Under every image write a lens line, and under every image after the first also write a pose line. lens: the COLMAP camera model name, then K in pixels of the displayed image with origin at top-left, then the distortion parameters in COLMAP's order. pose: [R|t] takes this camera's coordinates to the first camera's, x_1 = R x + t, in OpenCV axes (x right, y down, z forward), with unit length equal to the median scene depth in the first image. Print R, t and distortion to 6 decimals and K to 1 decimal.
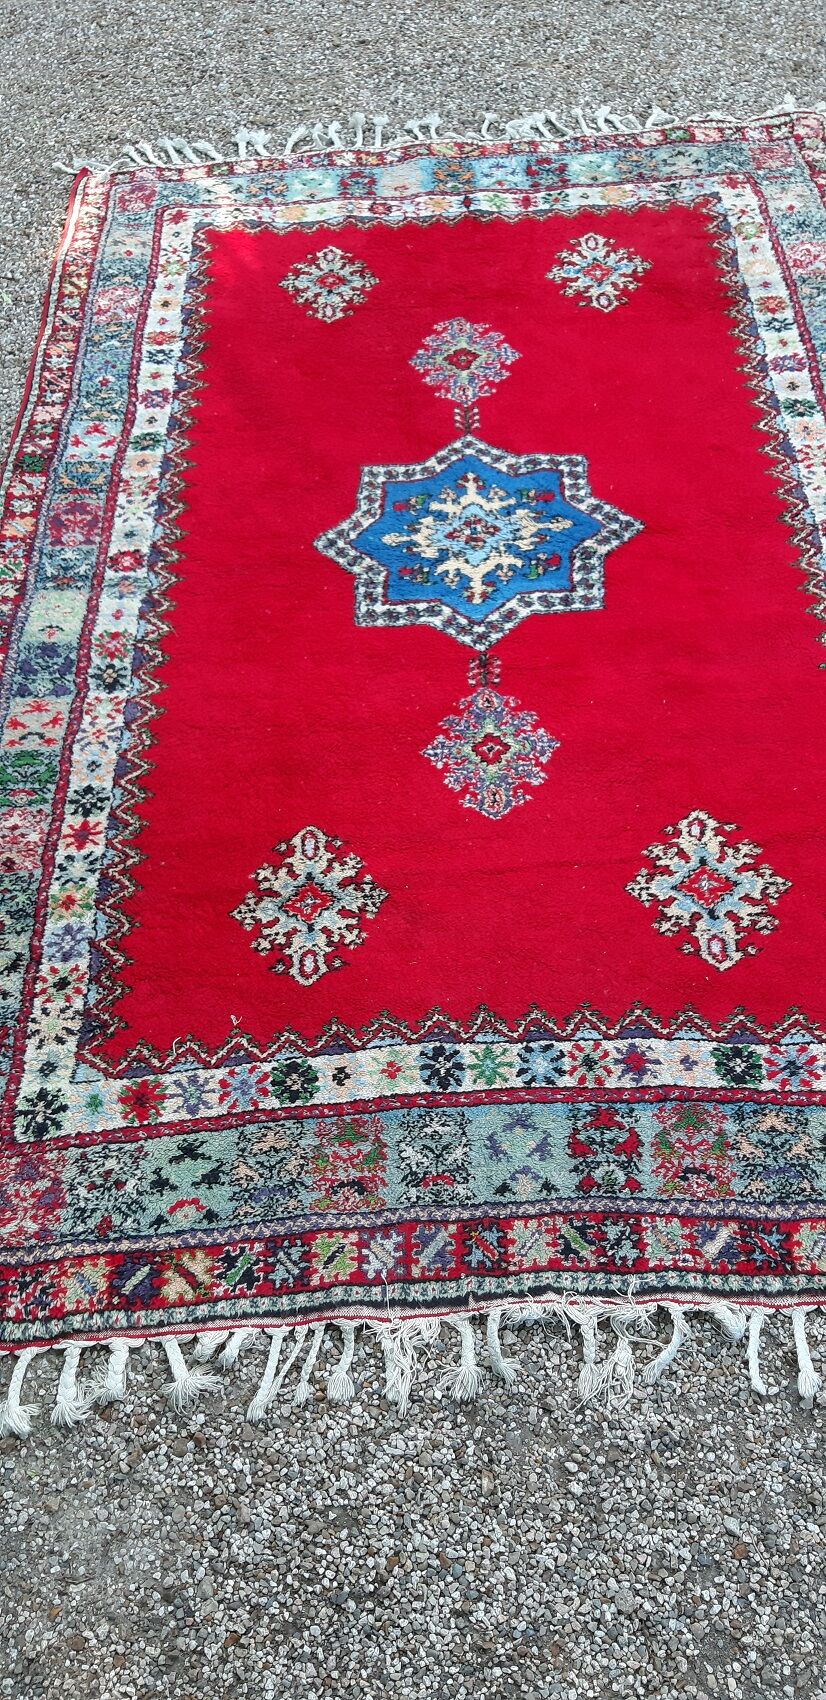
lens RADIAL K [[1361.9, 0, 413.0], [0, 1361.9, 850.0], [0, 0, 1]] dist [0.120596, -0.233415]
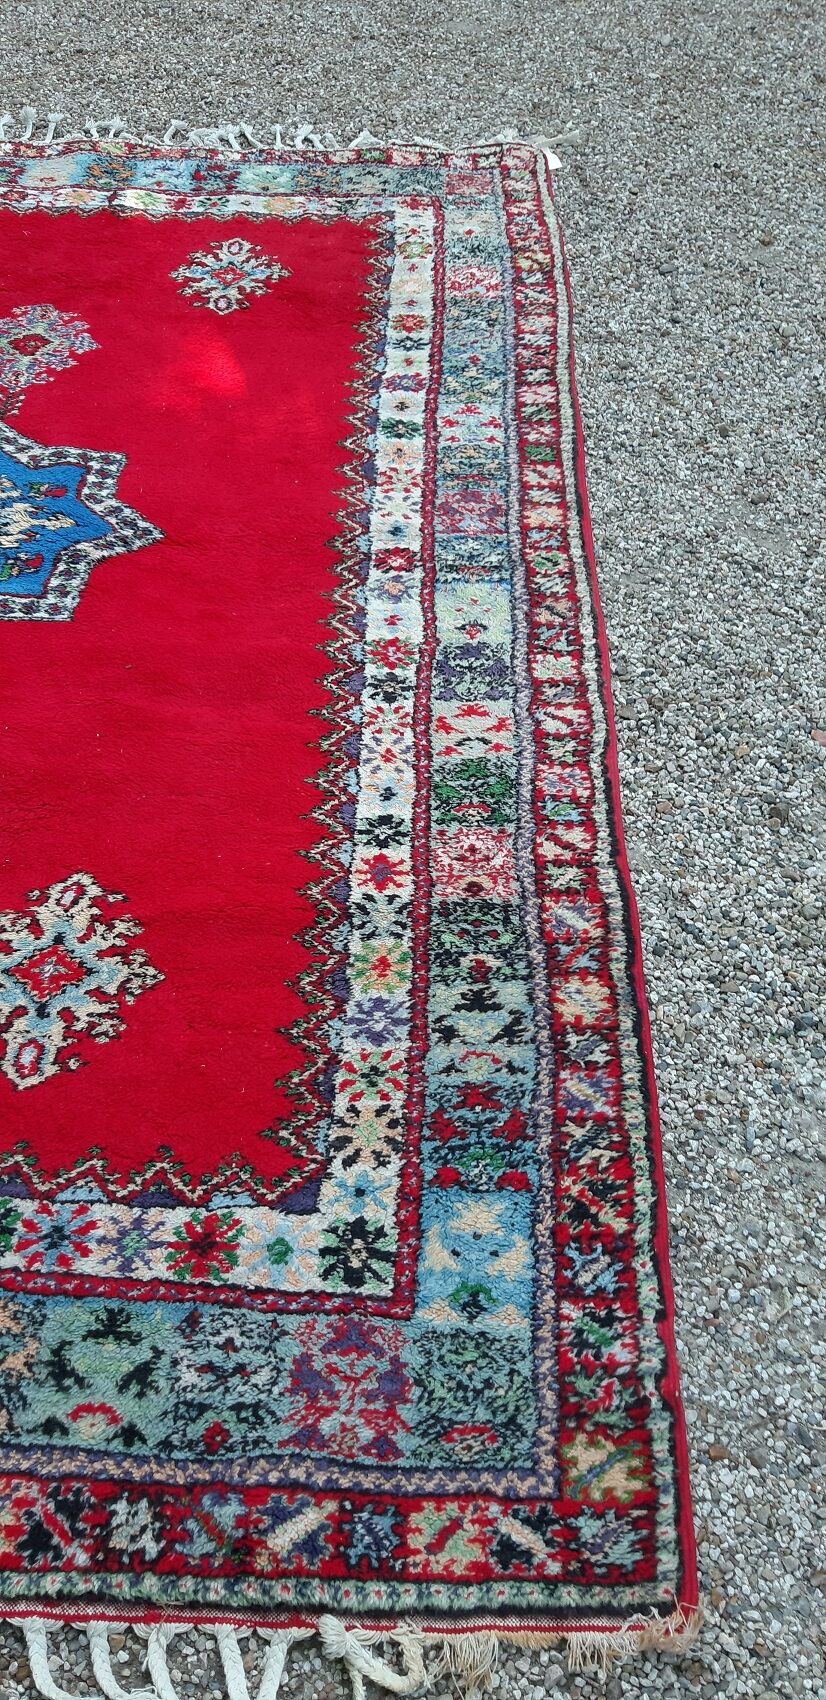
lens RADIAL K [[1361.9, 0, 413.0], [0, 1361.9, 850.0], [0, 0, 1]] dist [0.120596, -0.233415]
pose [[0.996111, 0.085716, 0.020409, 0.383905], [-0.083161, 0.991121, -0.103743, 0.021683], [-0.029120, 0.101642, 0.994395, 0.265085]]
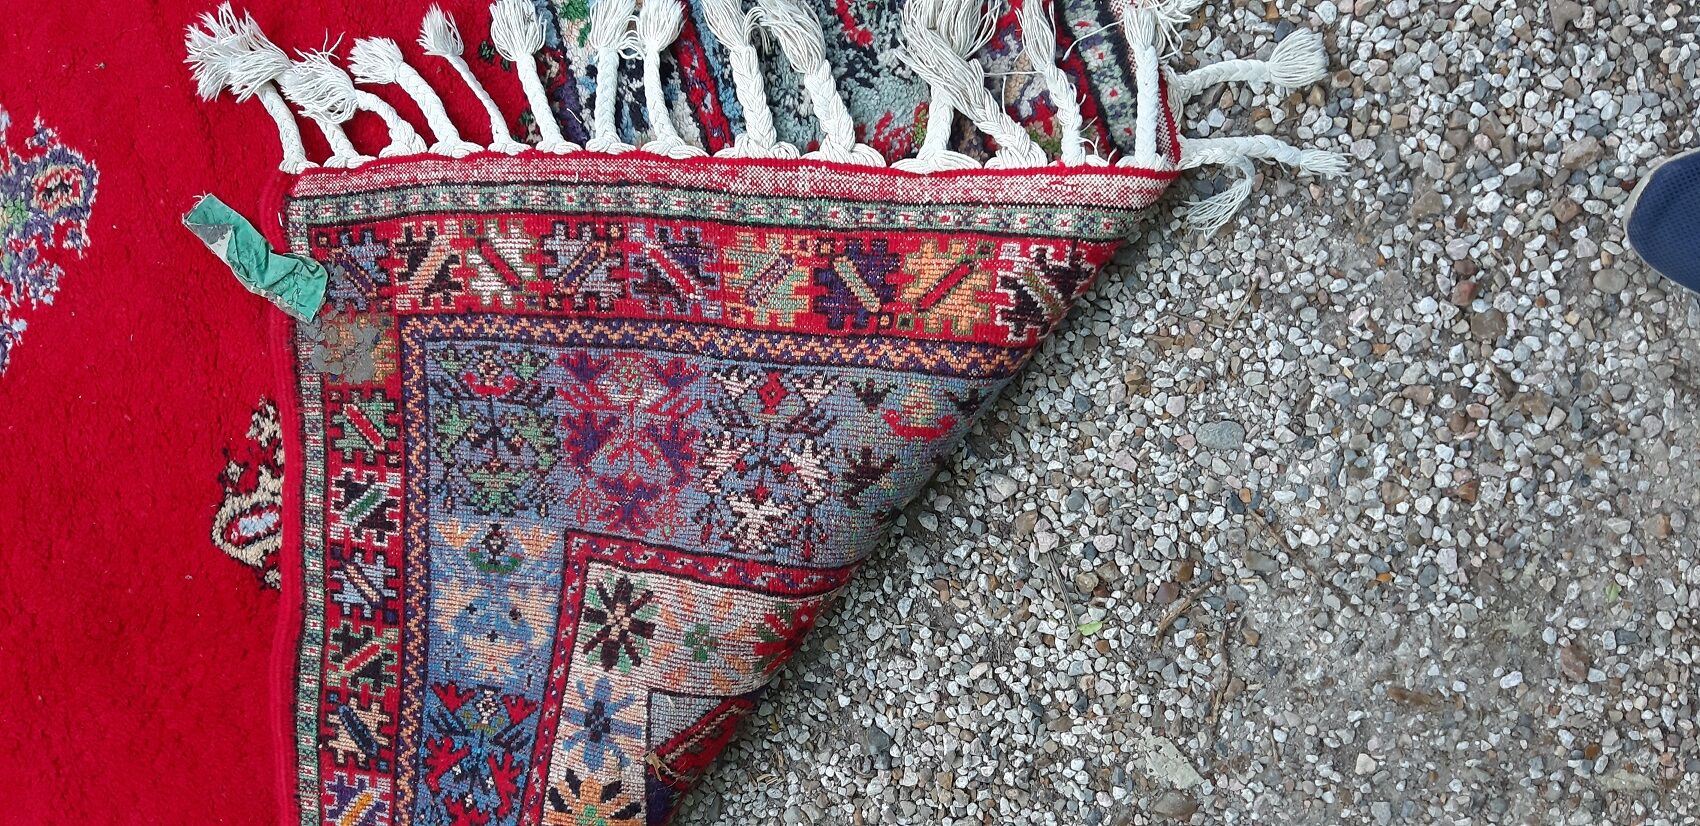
lens RADIAL K [[1361.9, 0, 850.0], [0, 1361.9, 413.0], [0, 0, 1]] dist [0.120596, -0.233415]
pose [[-0.282729, -0.957411, 0.058553, -0.131879], [0.903233, -0.245189, 0.352211, 0.025885], [-0.322854, 0.152468, 0.934087, 0.490564]]
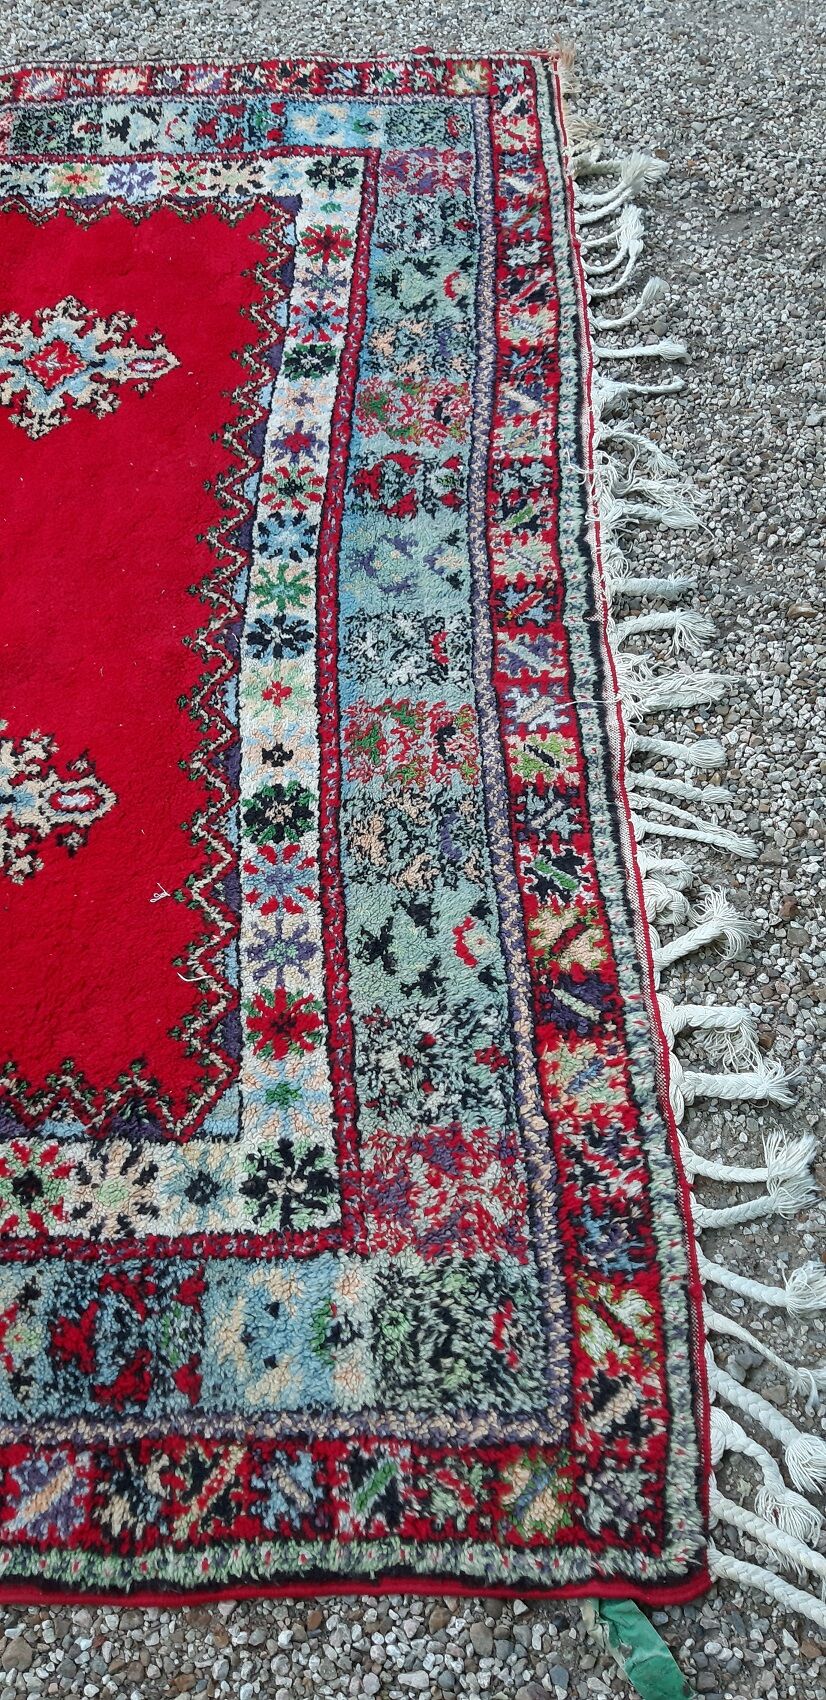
lens RADIAL K [[1344.8, 0, 375.3], [0, 1344.8, 865.3], [0, 0, 1]] dist [0.155173, -0.309951]
pose [[0.029144, -0.816591, 0.576480, -0.453199], [0.825941, 0.344509, 0.446245, -0.070642], [-0.563003, 0.463133, 0.684497, 0.499744]]
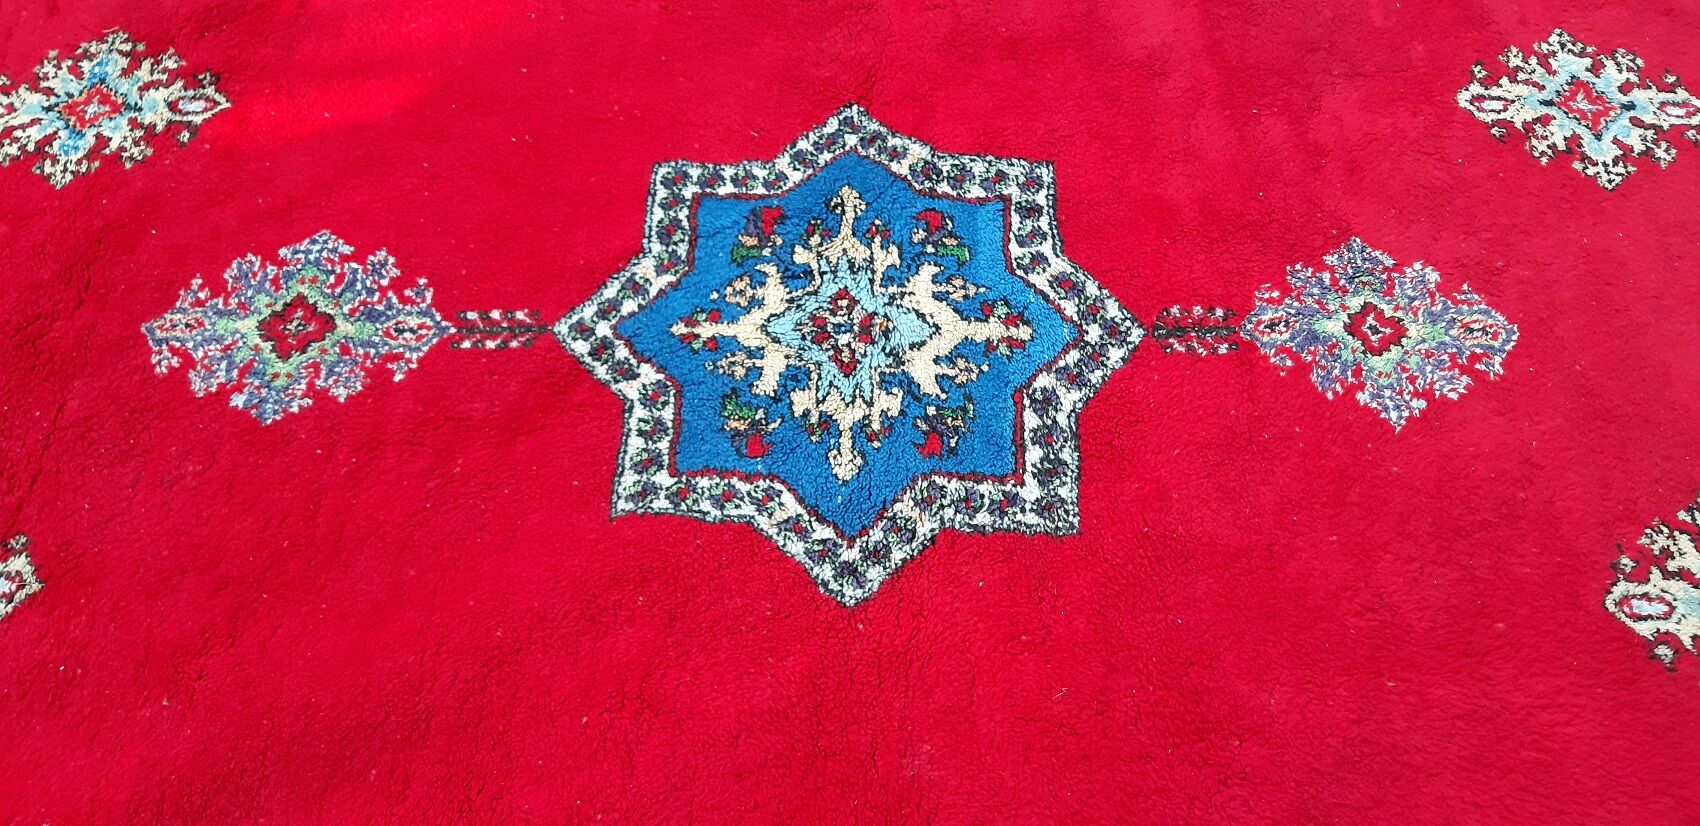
lens RADIAL K [[1361.9, 0, 850.0], [0, 1361.9, 413.0], [0, 0, 1]] dist [0.120596, -0.233415]
pose [[0.019749, -0.798927, 0.601104, -0.369612], [0.803867, 0.370172, 0.465586, -0.573273], [-0.594481, 0.474013, 0.649542, 0.828552]]
